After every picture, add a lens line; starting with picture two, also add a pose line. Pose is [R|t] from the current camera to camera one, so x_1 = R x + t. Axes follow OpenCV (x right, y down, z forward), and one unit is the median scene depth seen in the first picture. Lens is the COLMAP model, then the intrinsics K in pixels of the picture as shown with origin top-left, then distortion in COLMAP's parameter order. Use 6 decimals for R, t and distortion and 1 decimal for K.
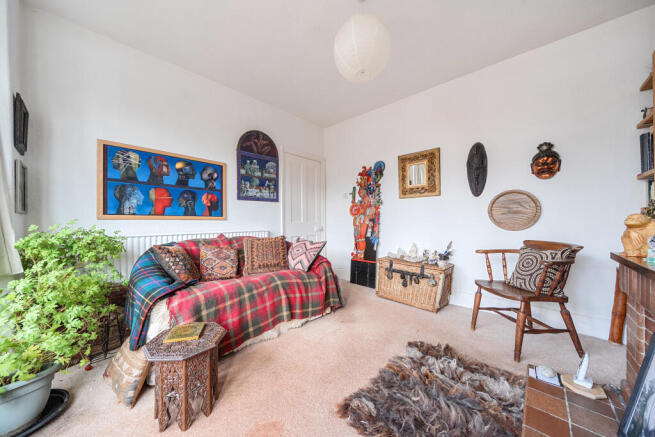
lens RADIAL K [[228.1, 0, 326.1], [0, 228.1, 218.8], [0, 0, 1]] dist [-0.002538, -0.000237]
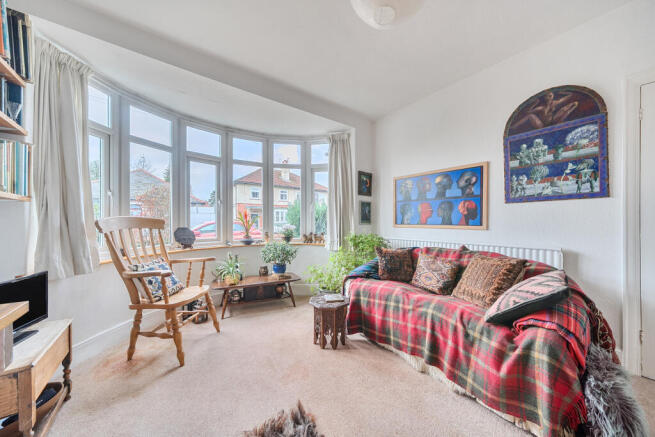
lens RADIAL K [[228.1, 0, 323.4], [0, 228.1, 219.2], [0, 0, 1]] dist [-0.002538, -0.000237]
pose [[-0.186904, -0.007016, -0.982353, 0.513007], [0.009574, 0.999914, -0.008963, -0.034083], [0.982332, -0.011080, -0.186821, 0.605891]]
